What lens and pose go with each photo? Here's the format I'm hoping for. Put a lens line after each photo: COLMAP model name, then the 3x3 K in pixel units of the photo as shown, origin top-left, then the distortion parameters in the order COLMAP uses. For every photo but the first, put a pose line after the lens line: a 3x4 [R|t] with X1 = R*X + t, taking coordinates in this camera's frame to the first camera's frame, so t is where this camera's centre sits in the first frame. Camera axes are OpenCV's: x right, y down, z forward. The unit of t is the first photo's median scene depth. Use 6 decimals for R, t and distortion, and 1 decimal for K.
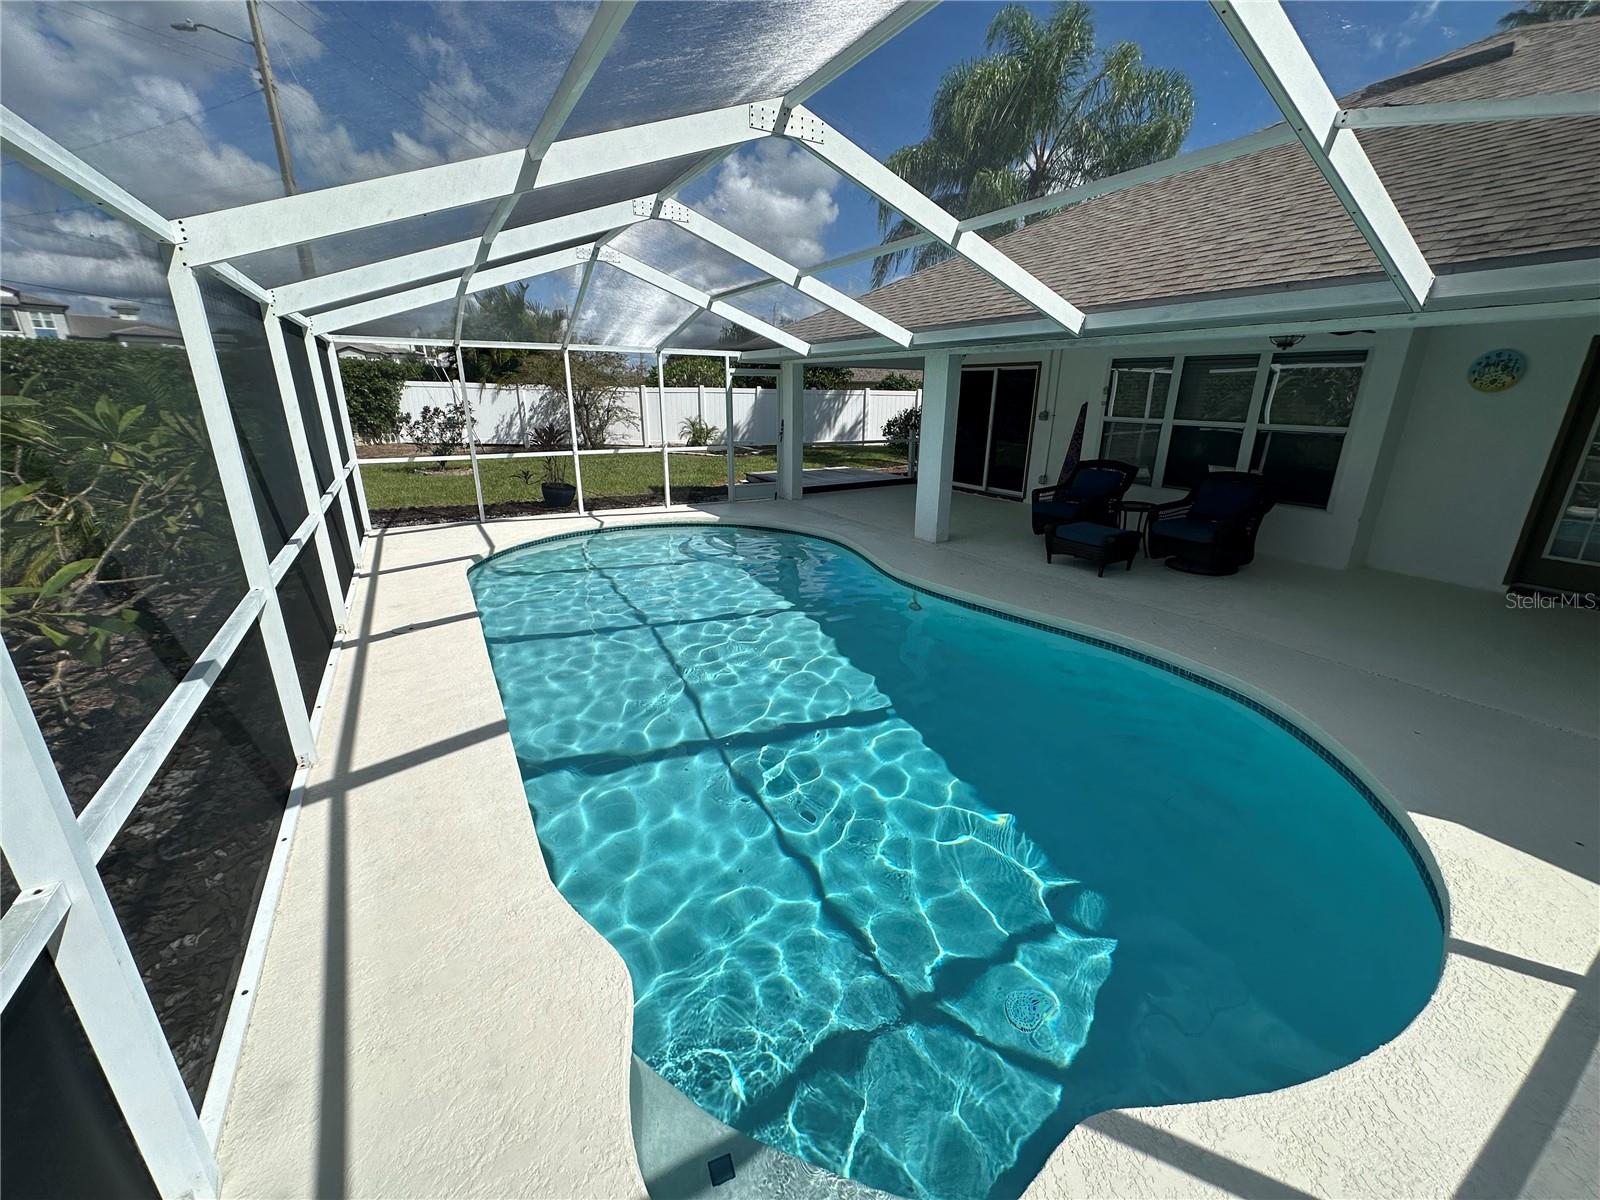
lens RADIAL K [[638.5, 0, 800.0], [0, 638.5, 600.0], [0, 0, 1]] dist [-0.001870, 0.000465]
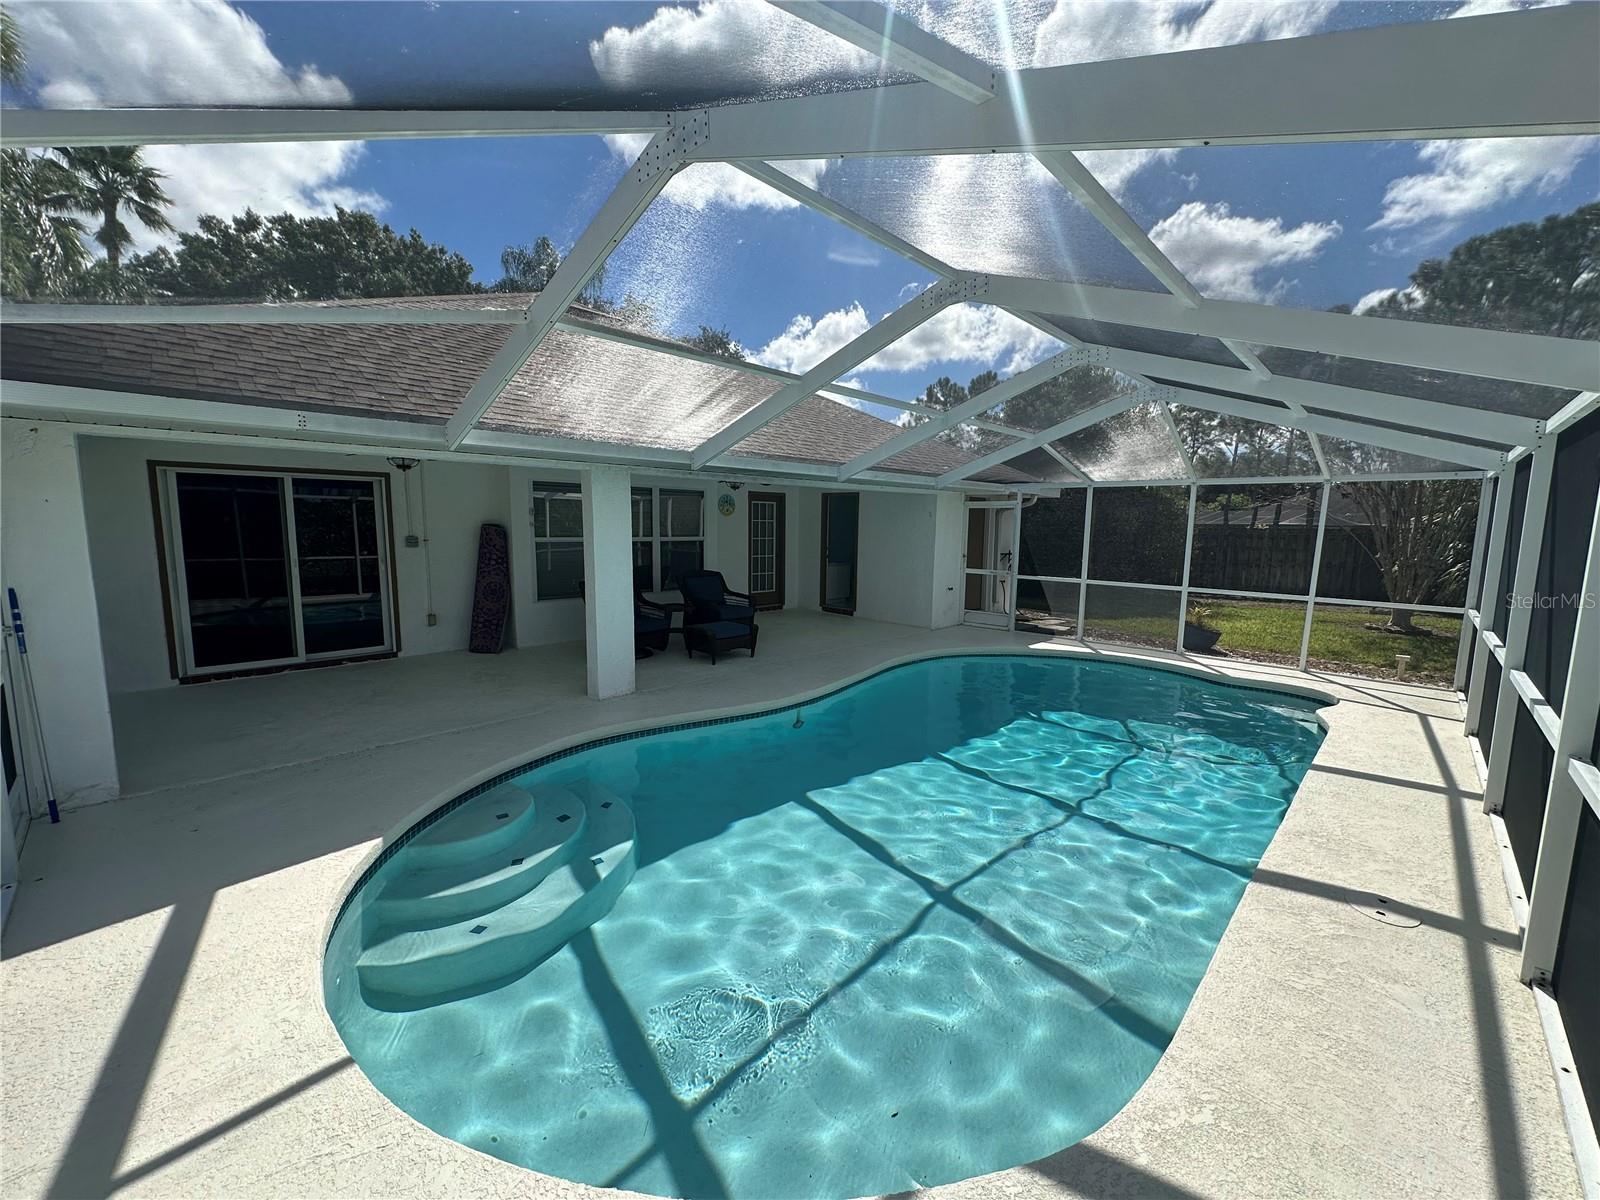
lens RADIAL K [[638.5, 0, 800.0], [0, 638.5, 600.0], [0, 0, 1]] dist [-0.001870, 0.000465]
pose [[-0.272294, -0.130862, 0.953274, -0.705499], [0.284061, 0.935621, 0.209578, -0.360223], [-0.919329, 0.327855, -0.217591, 1.090747]]
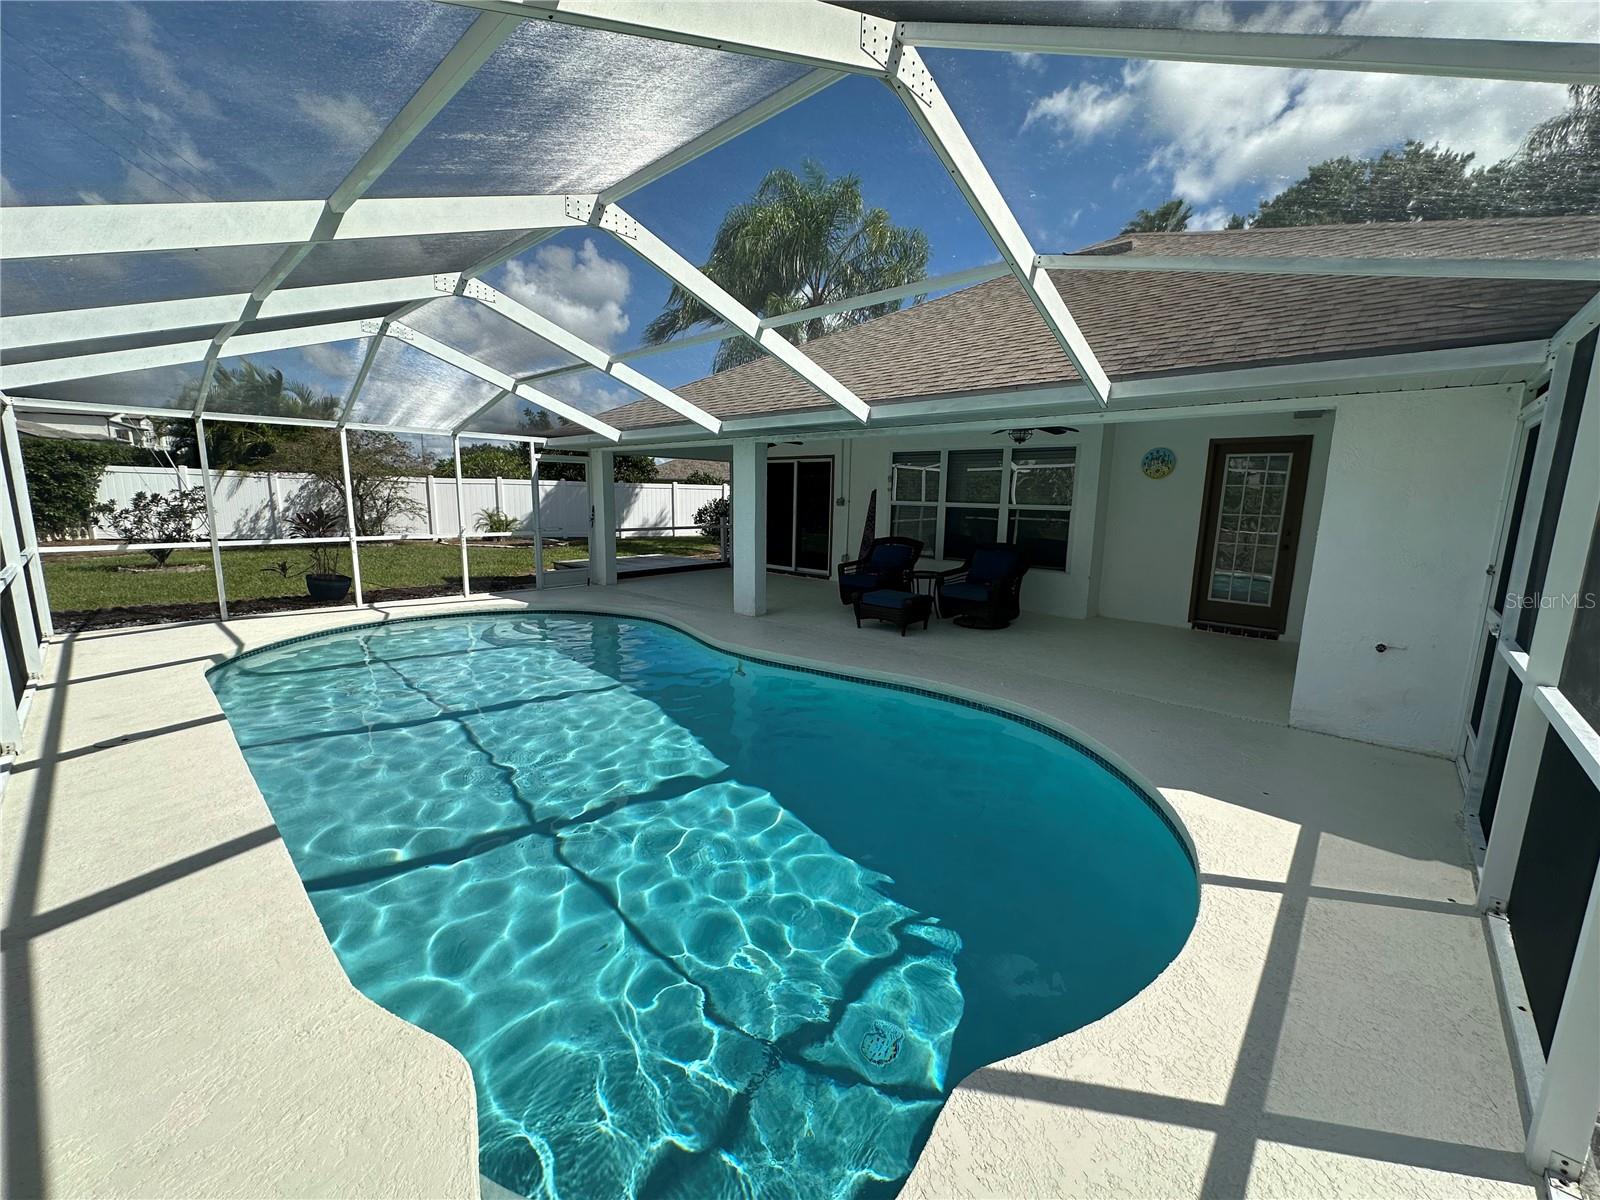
lens RADIAL K [[638.5, 0, 800.0], [0, 638.5, 600.0], [0, 0, 1]] dist [-0.001870, 0.000465]
pose [[0.956669, -0.040246, 0.288384, -0.018436], [0.082136, 0.987481, -0.134665, 0.034423], [-0.279354, 0.152517, 0.947998, -0.011541]]
